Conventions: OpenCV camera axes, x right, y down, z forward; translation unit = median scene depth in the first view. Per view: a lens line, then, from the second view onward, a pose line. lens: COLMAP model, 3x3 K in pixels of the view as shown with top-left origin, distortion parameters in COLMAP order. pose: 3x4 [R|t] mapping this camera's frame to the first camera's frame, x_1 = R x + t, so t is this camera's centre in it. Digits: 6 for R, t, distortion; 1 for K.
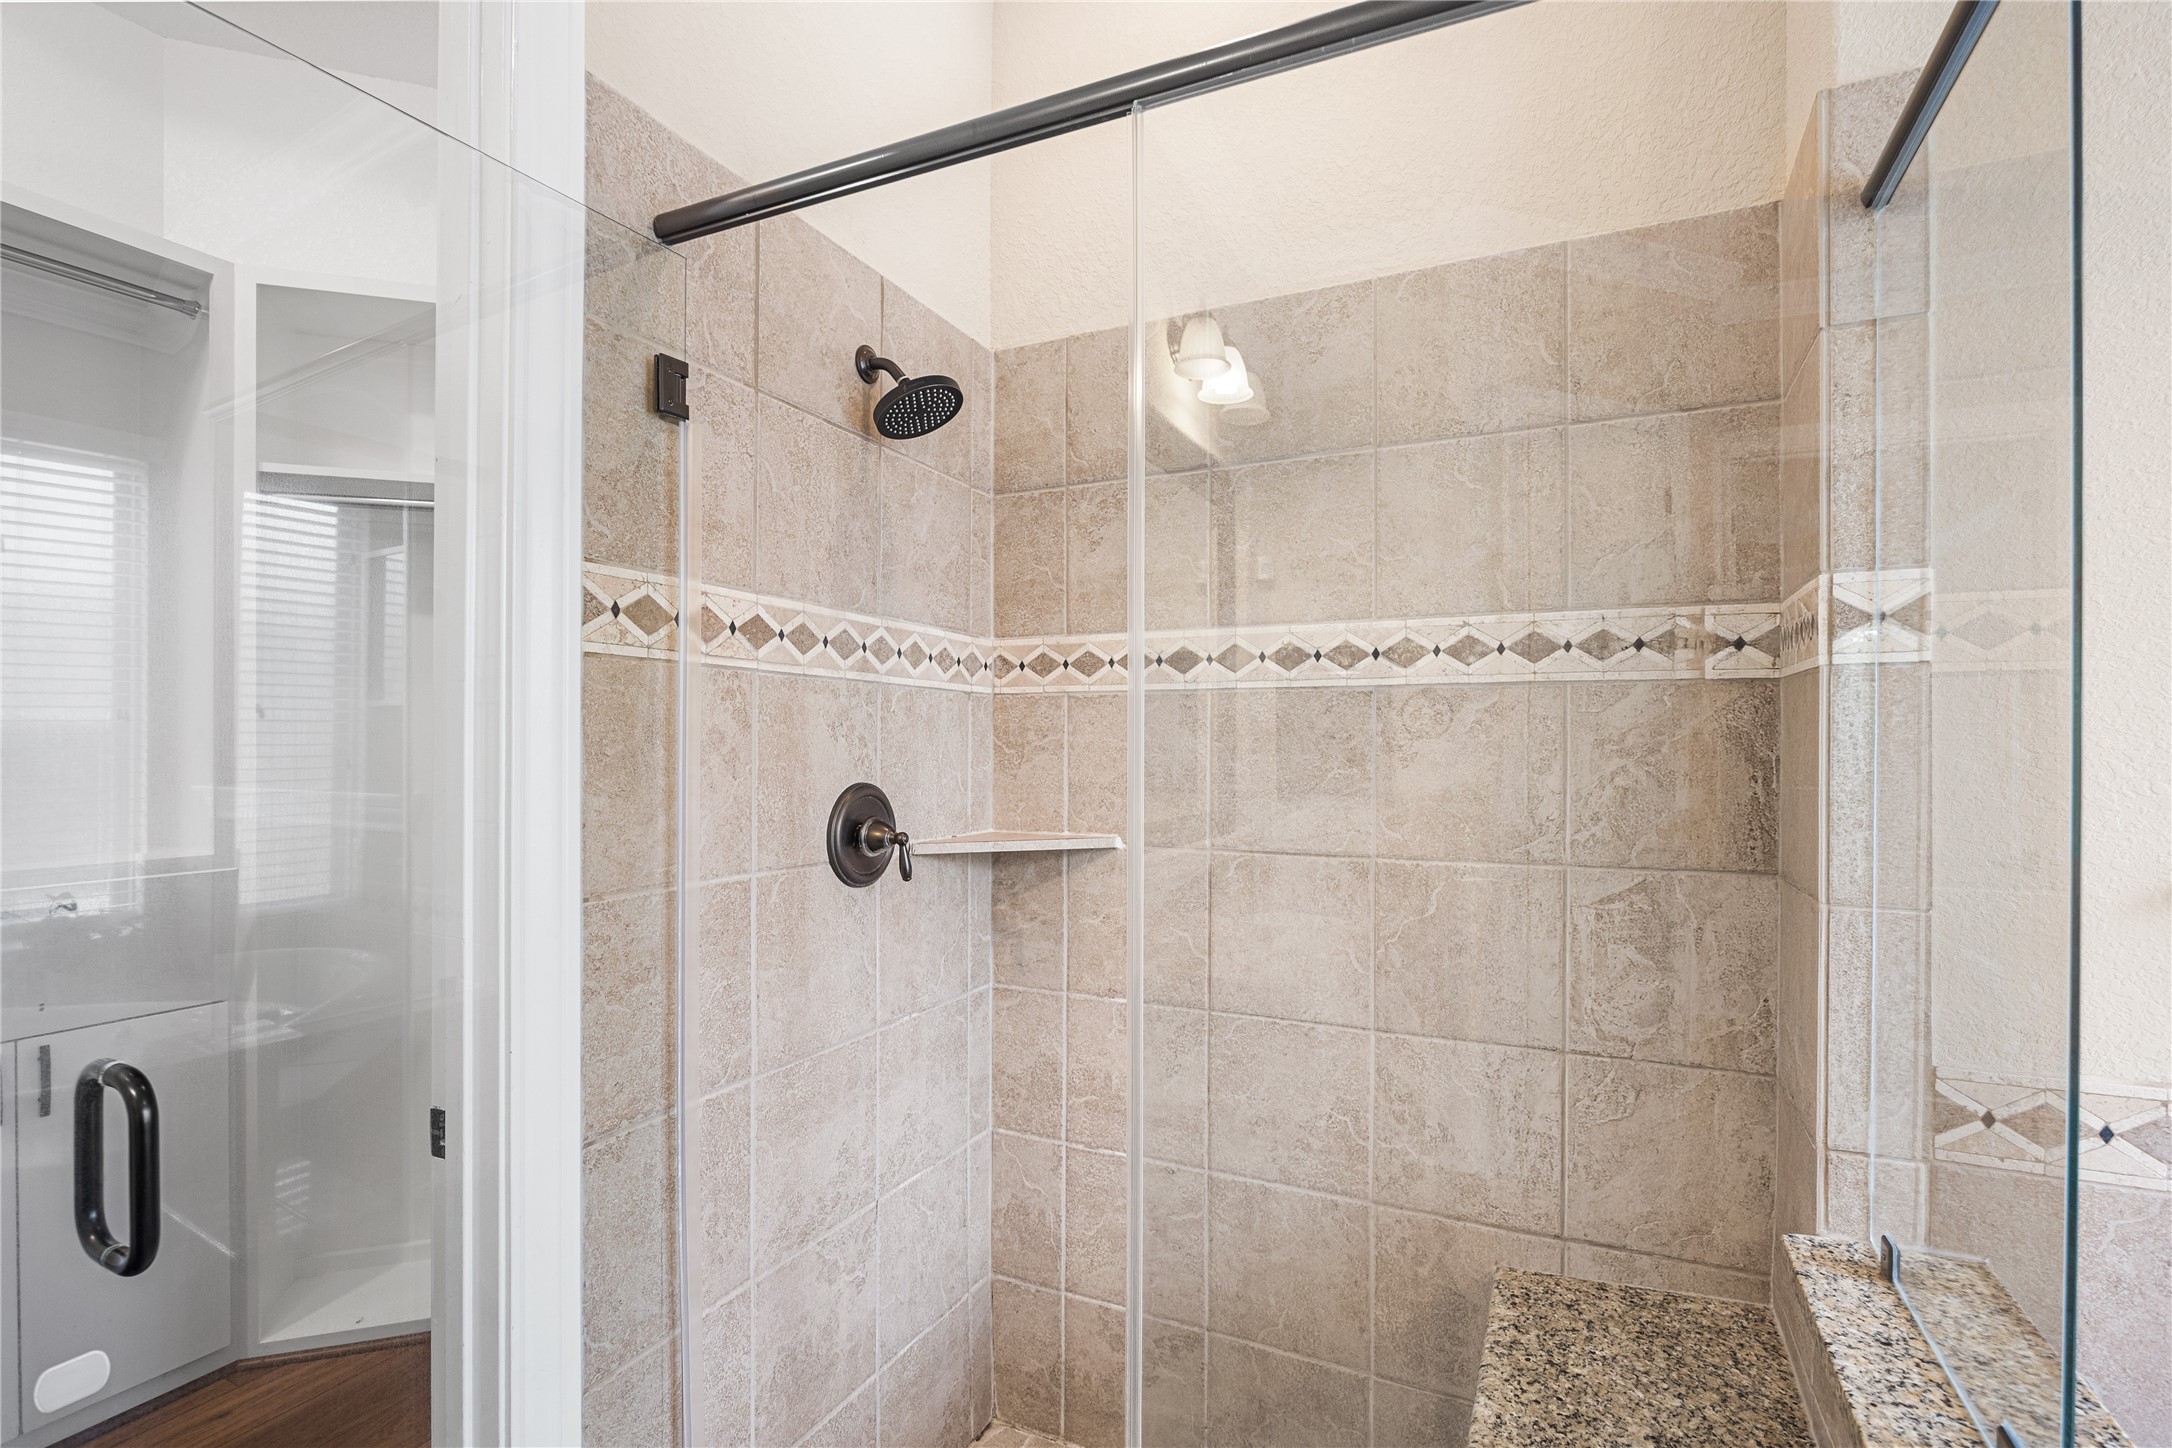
lens RADIAL K [[1053.1, 0, 1079.5], [0, 1053.1, 738.1], [0, 0, 1]] dist [-0.001635, -0.000096]
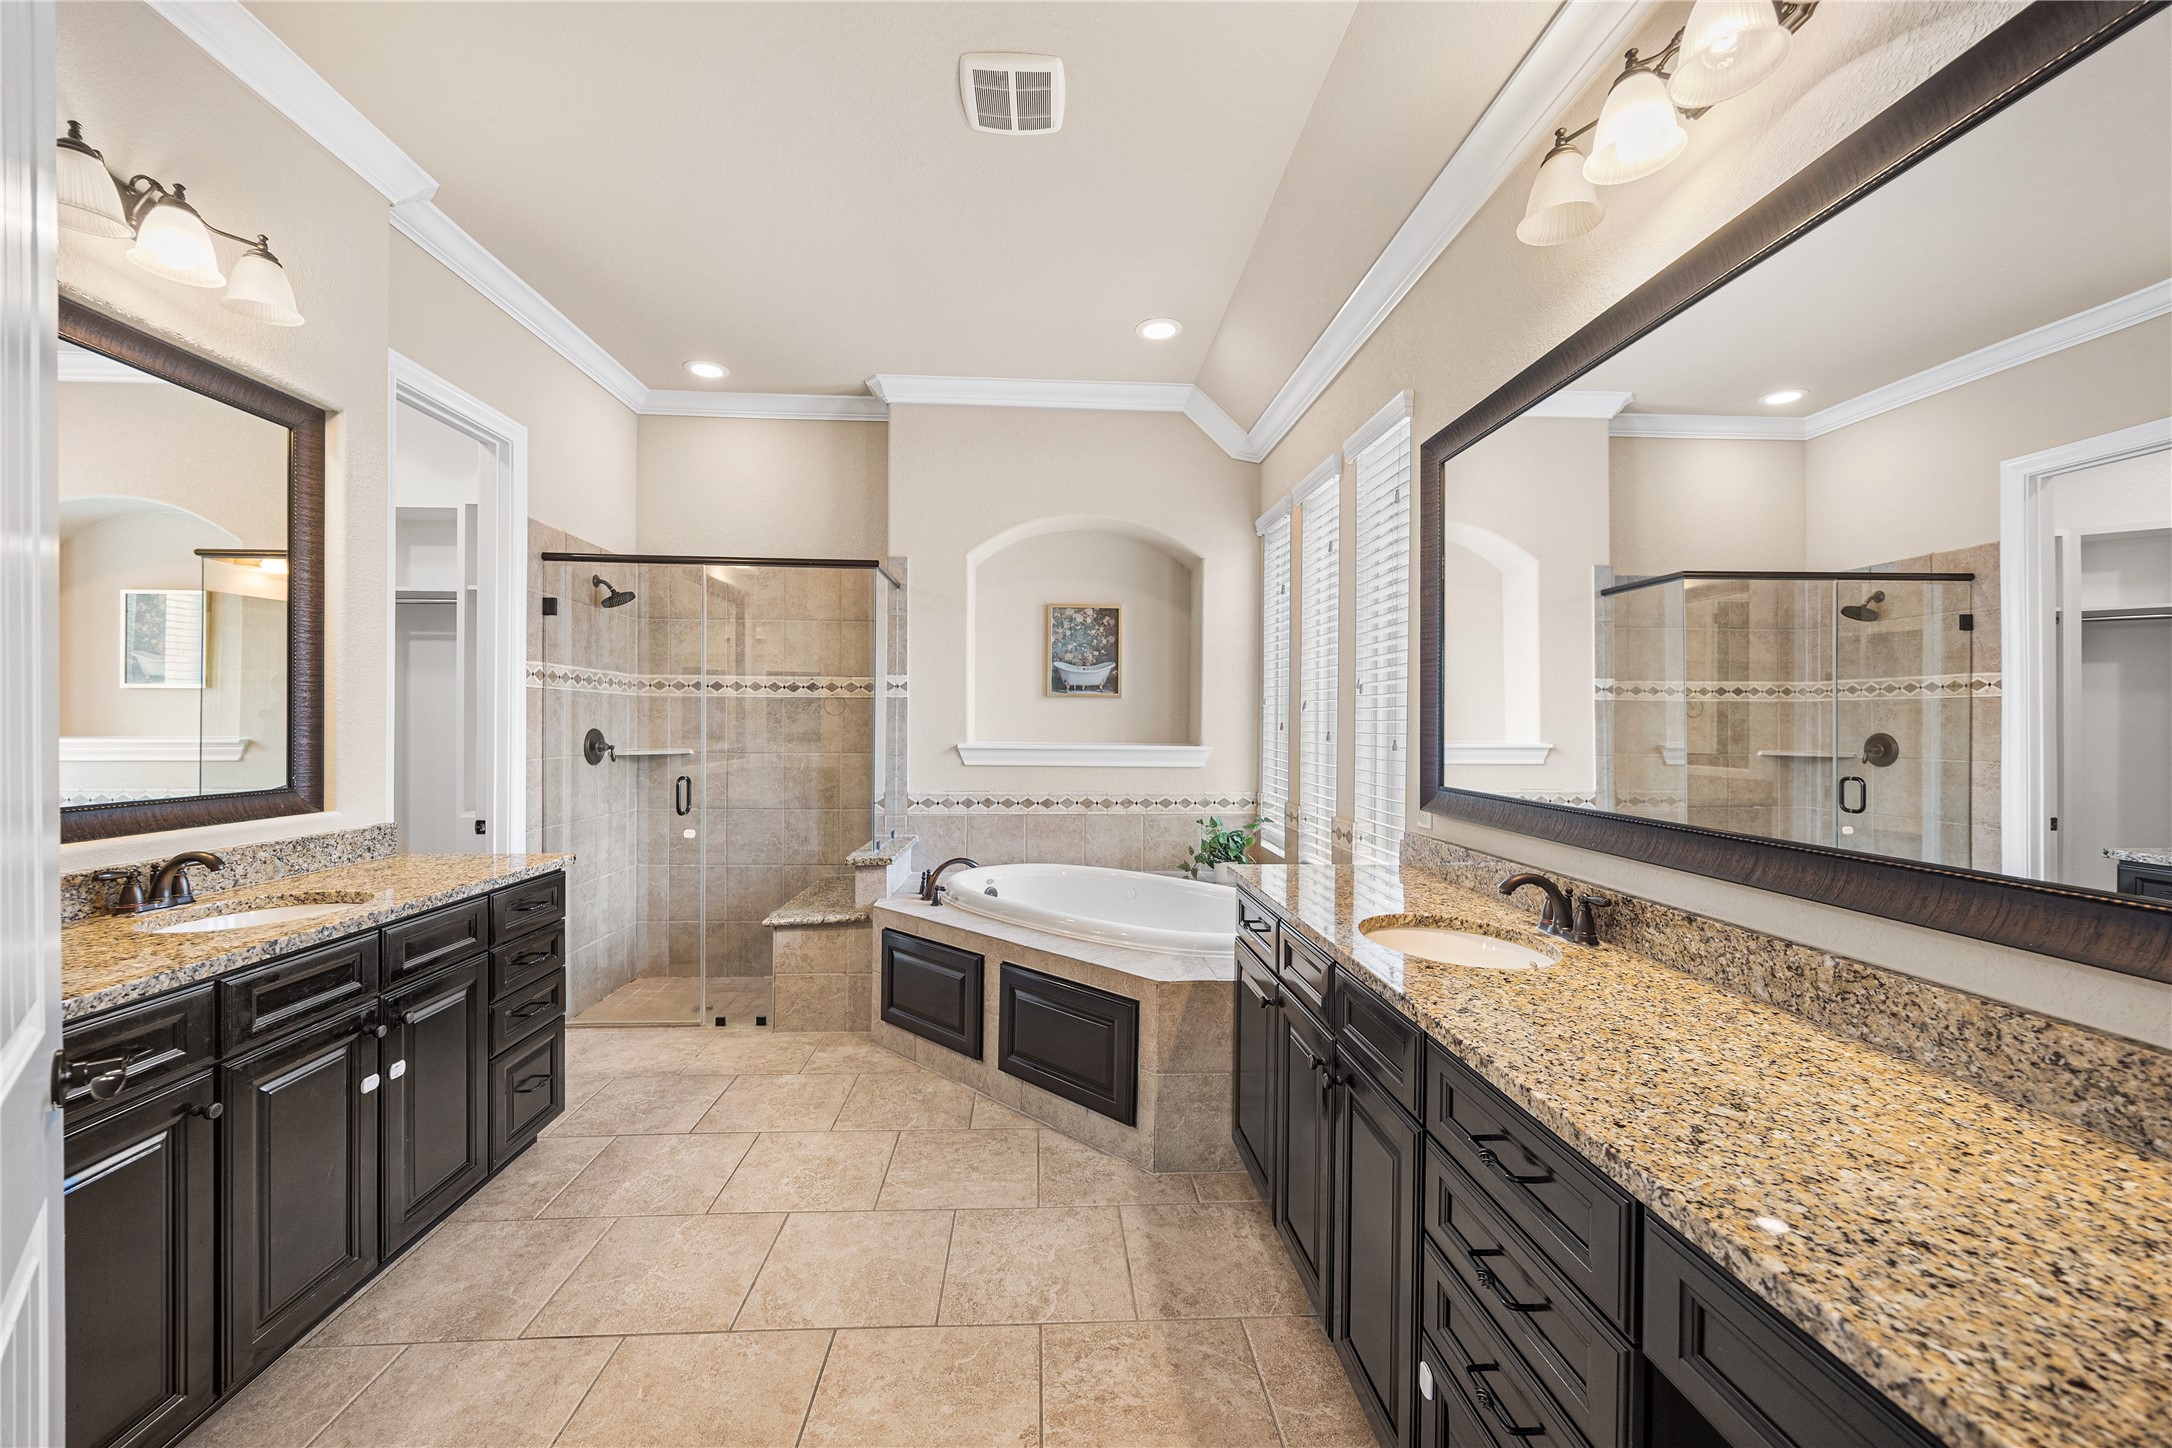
lens RADIAL K [[839.5, 0, 1066.5], [0, 839.5, 726.9], [0, 0, 1]] dist [0.015847, 0.000415]
pose [[0.881186, 0.000548, 0.472769, -0.160864], [-0.005931, 0.999933, 0.009896, 0.008238], [-0.472732, -0.011524, 0.881131, -1.607920]]
